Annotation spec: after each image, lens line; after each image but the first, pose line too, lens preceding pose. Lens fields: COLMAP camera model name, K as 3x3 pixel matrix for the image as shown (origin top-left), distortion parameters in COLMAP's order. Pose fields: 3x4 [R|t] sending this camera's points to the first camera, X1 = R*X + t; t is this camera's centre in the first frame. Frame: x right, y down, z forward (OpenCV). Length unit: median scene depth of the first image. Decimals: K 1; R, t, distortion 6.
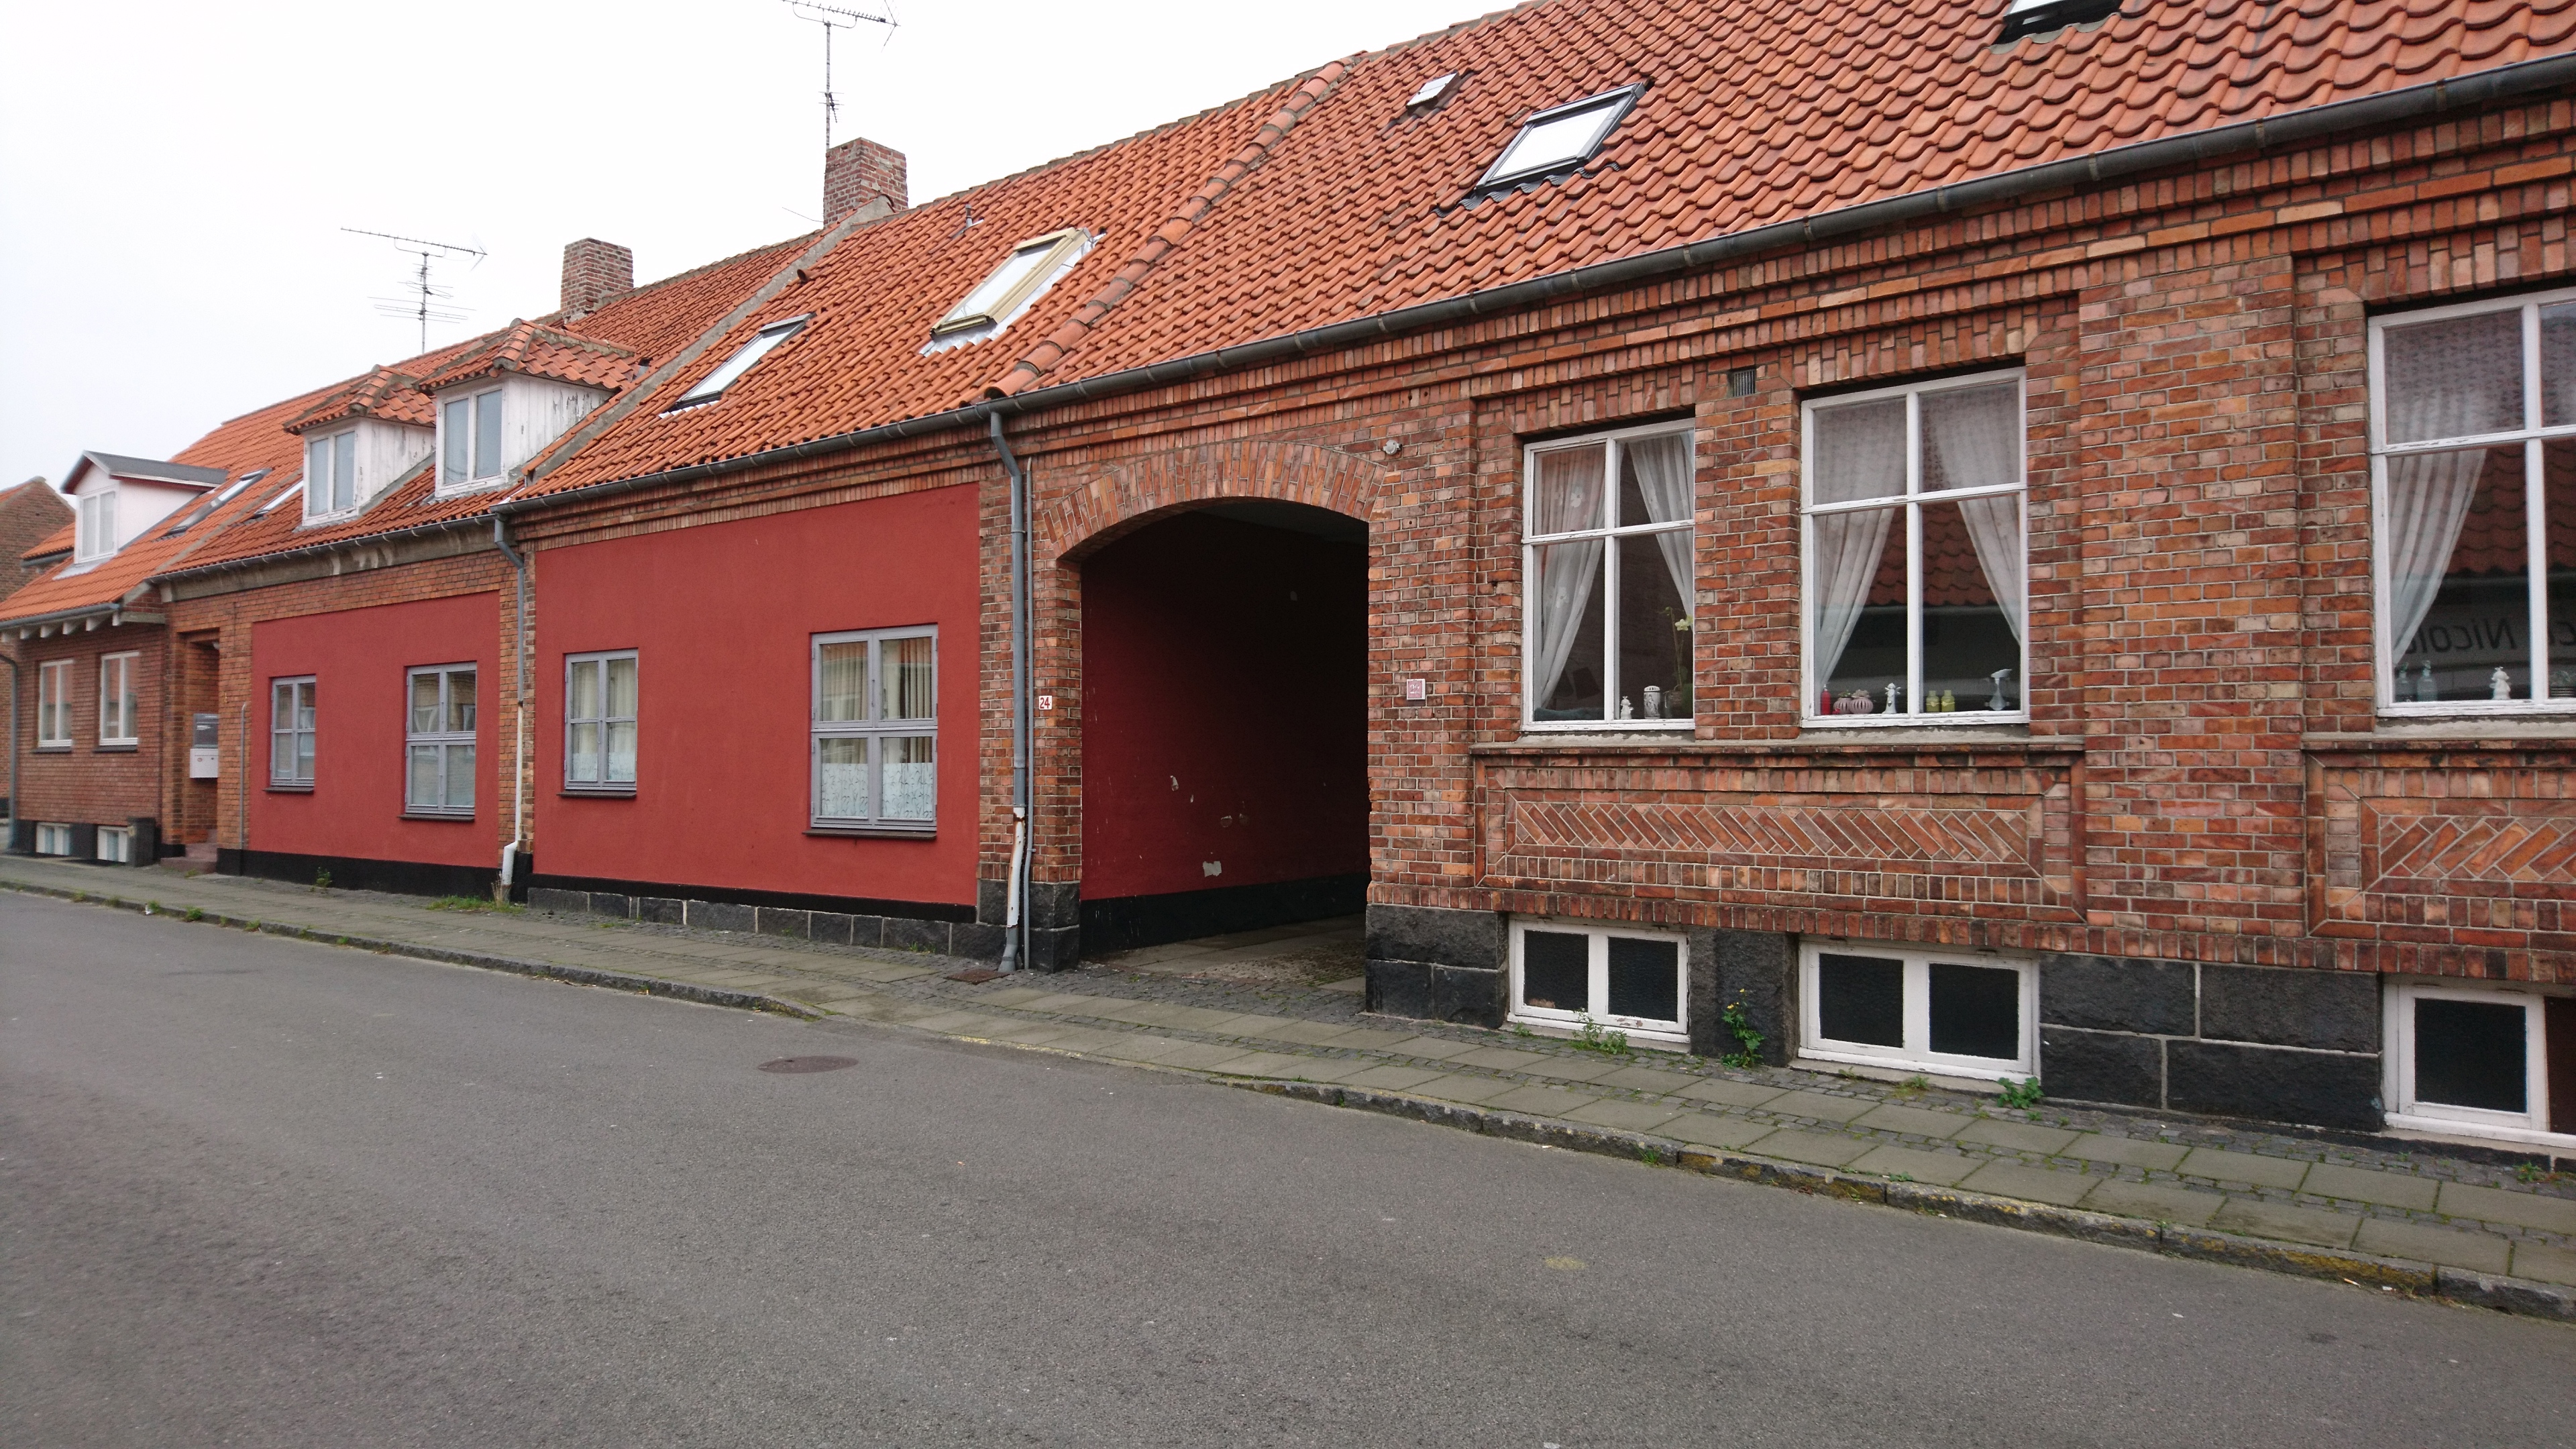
lens RADIAL K [[1585.1, 0, 1426.4], [0, 1585.1, 734.5], [0, 0, 1]] dist [0.129384, -0.136477]
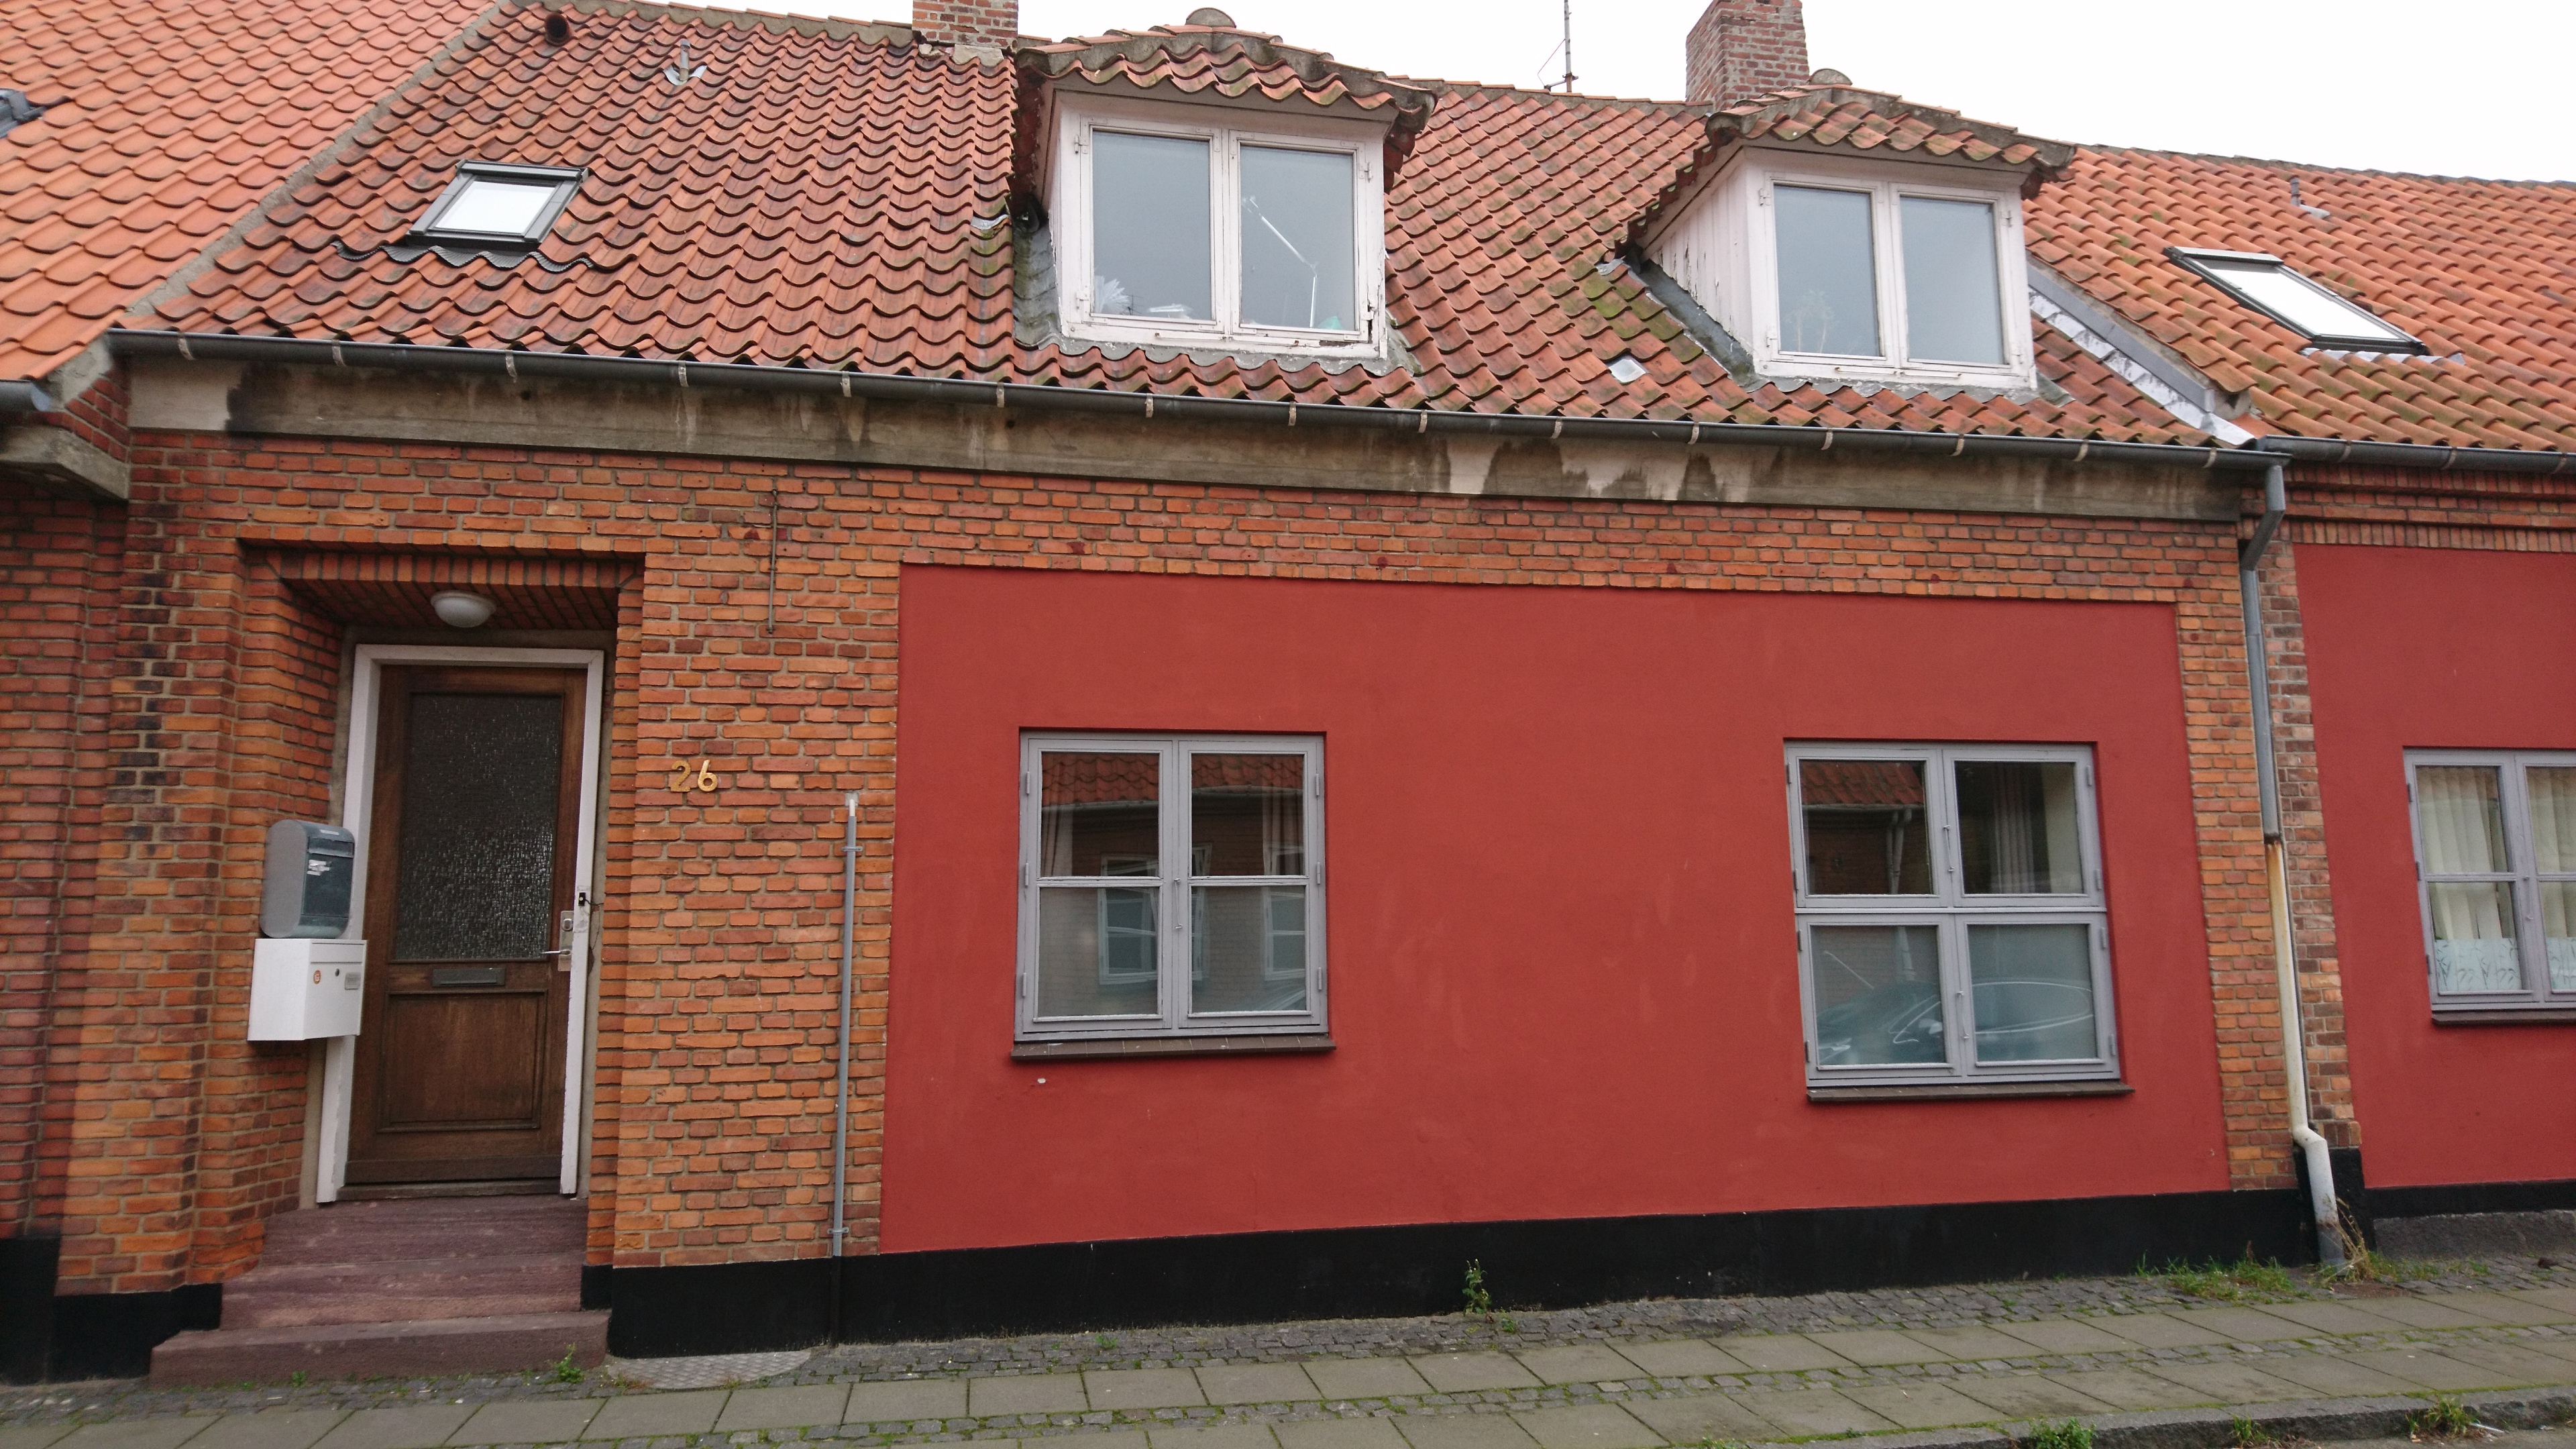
lens RADIAL K [[1693.9, 0, 1288.0], [0, 1693.9, 724.5], [0, 0, 1]] dist [0.068309, -0.097044]
pose [[0.676468, 0.098477, 0.729858, -0.583120], [0.001602, 0.990821, -0.135172, 0.008265], [-0.736470, 0.092609, 0.670101, 0.445981]]
